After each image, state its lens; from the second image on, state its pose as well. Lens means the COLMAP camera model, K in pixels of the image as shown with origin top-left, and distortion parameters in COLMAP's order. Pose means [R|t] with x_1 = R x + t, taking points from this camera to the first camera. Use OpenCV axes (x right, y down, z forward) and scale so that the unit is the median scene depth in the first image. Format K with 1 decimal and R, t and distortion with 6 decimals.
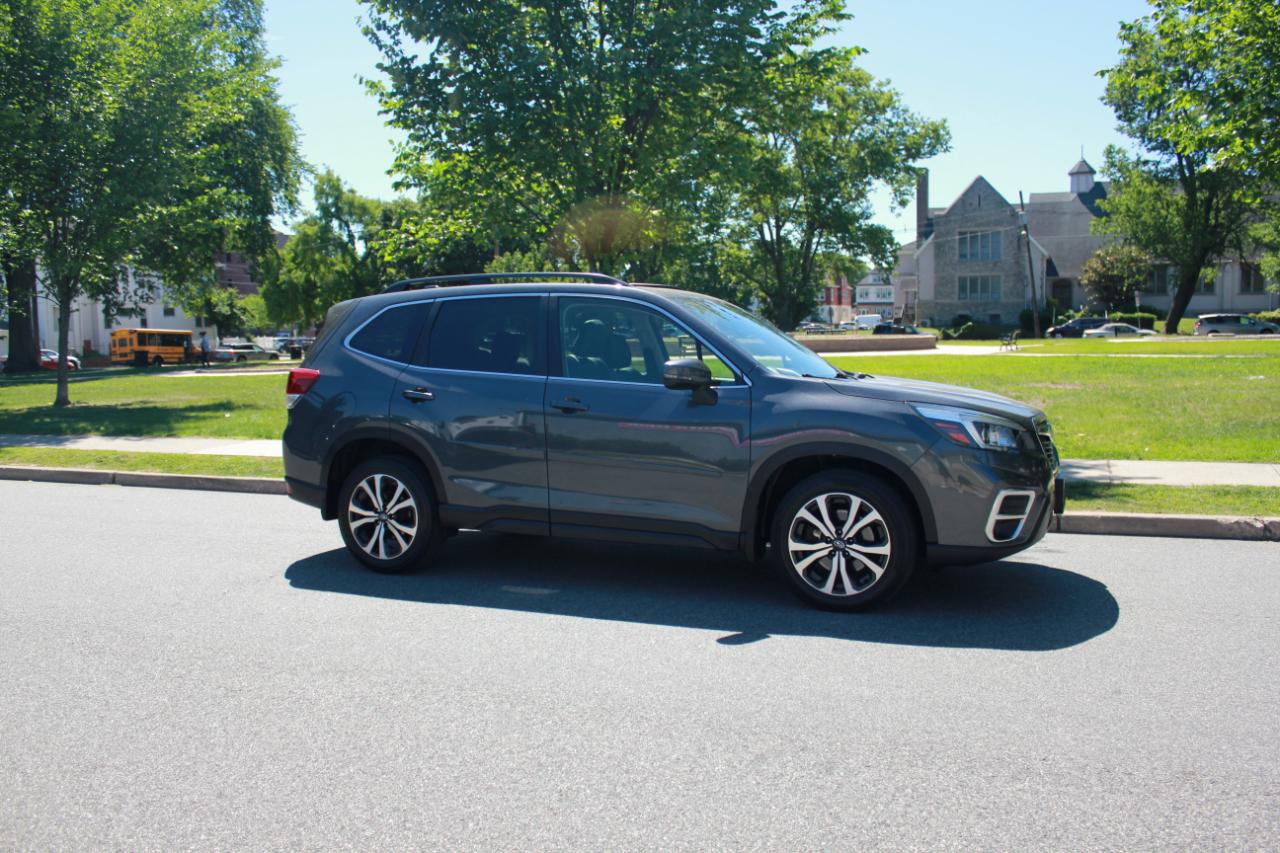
lens RADIAL K [[1022.1, 0, 601.1], [0, 1022.1, 429.8], [0, 0, 1]] dist [-0.164267, 0.122071]
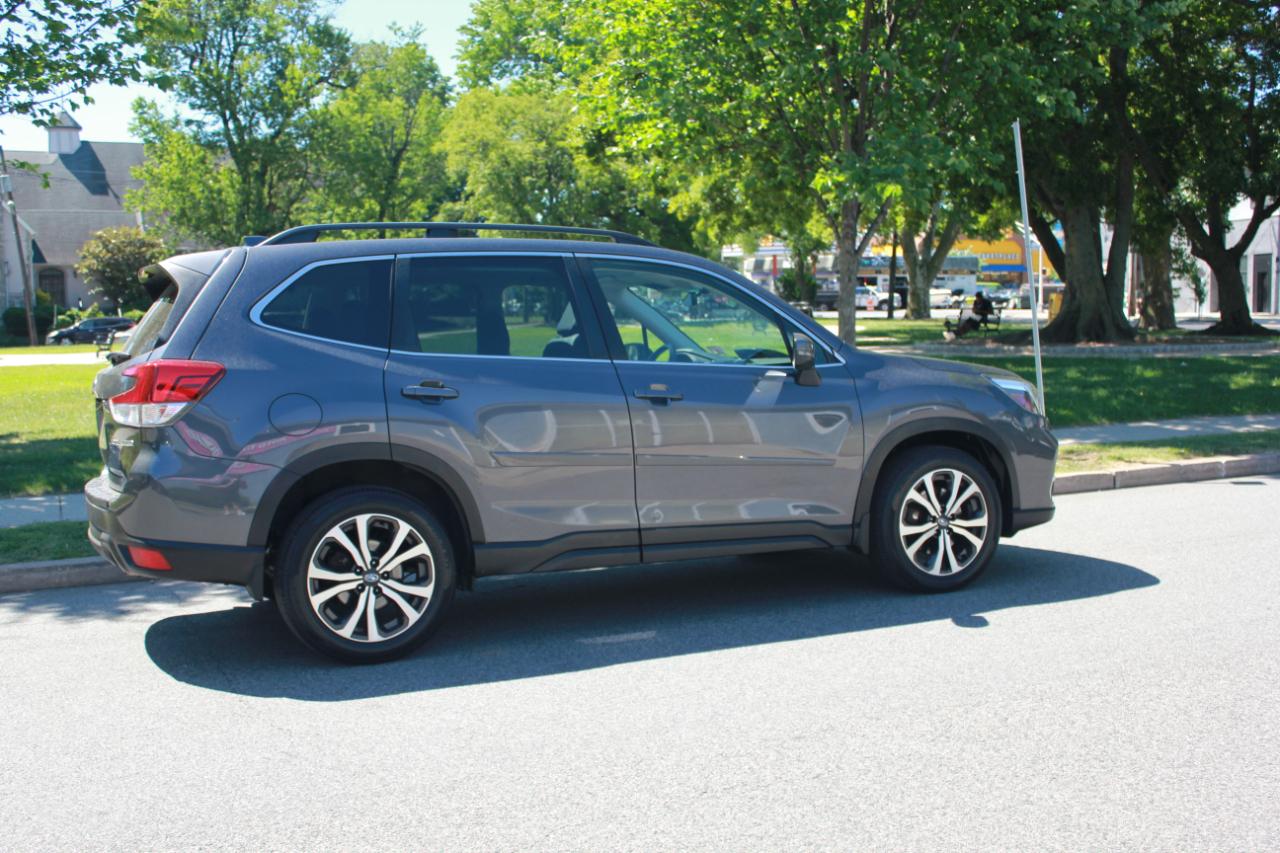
lens RADIAL K [[1372.4, 0, 595.0], [0, 1372.4, 440.7], [0, 0, 1]] dist [-0.102994, 0.096158]
pose [[0.675726, -0.056010, 0.735022, -0.709048], [0.072805, 0.997305, 0.009065, -0.001120], [-0.733549, 0.047387, 0.677983, 0.261089]]
